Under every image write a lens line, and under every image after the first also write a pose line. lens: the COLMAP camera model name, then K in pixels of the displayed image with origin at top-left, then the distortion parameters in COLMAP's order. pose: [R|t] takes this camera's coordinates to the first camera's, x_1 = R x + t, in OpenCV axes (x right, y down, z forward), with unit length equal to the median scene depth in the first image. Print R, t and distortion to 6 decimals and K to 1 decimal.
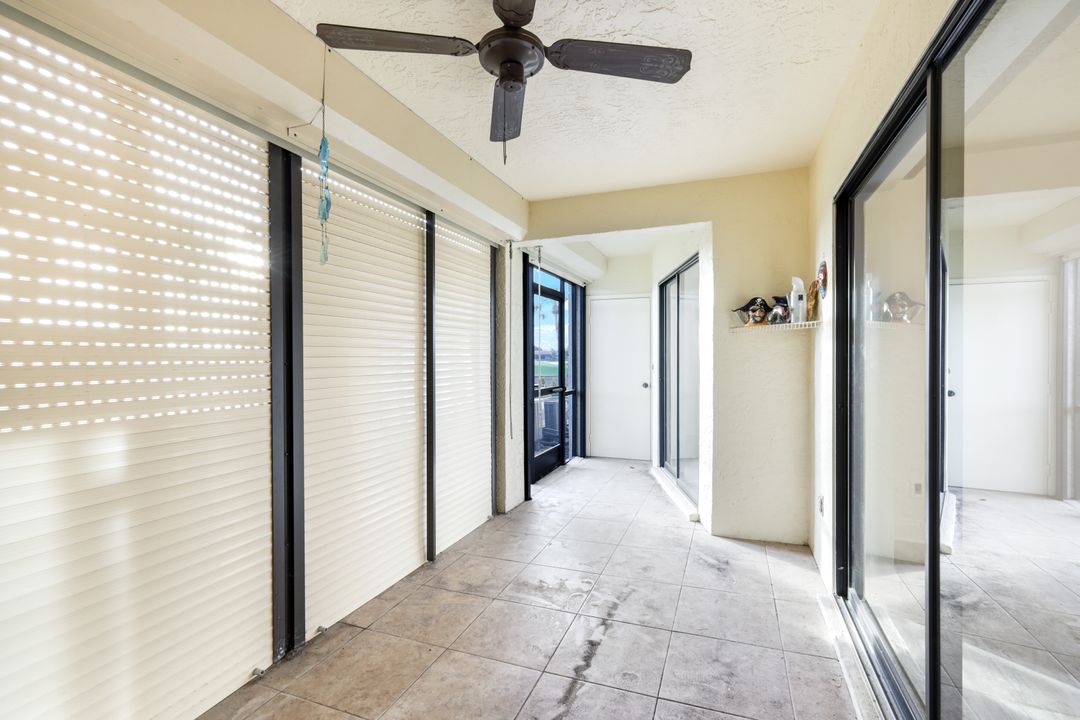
lens RADIAL K [[472.6, 0, 541.6], [0, 472.6, 358.7], [0, 0, 1]] dist [0.007472, 0.000274]
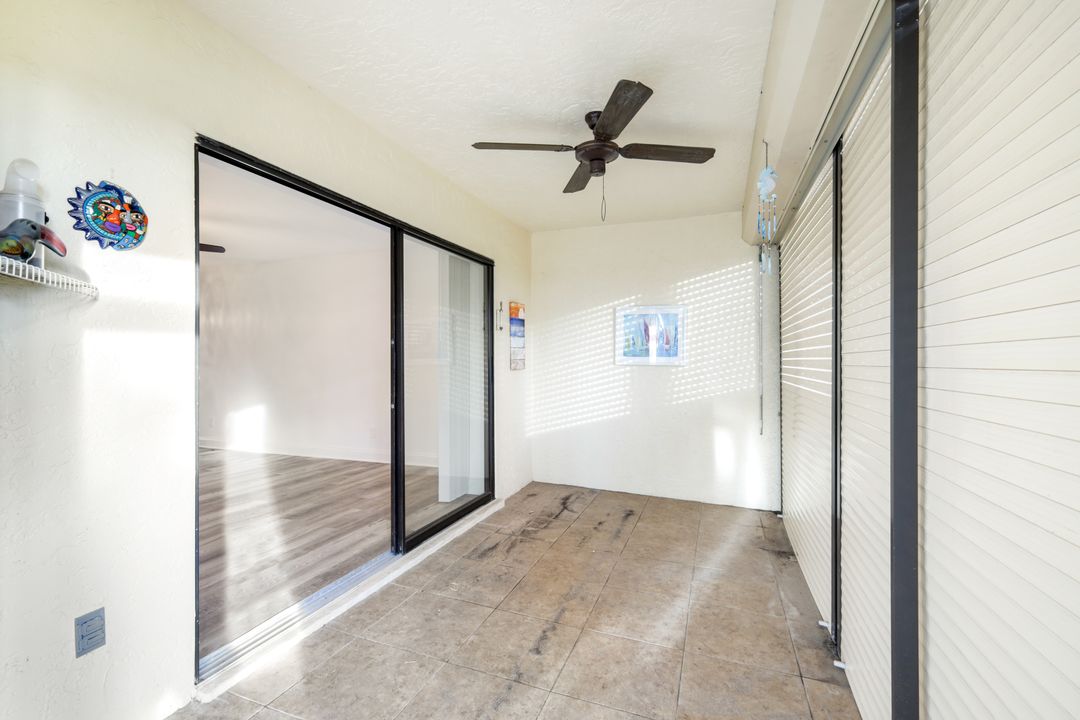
lens RADIAL K [[472.6, 0, 540.2], [0, 472.6, 360.0], [0, 0, 1]] dist [0.007472, 0.000274]
pose [[-0.999678, 0.004511, -0.024990, 0.135551], [0.004332, 0.999965, 0.007196, -0.005562], [0.025022, 0.007085, -0.999662, 2.169145]]
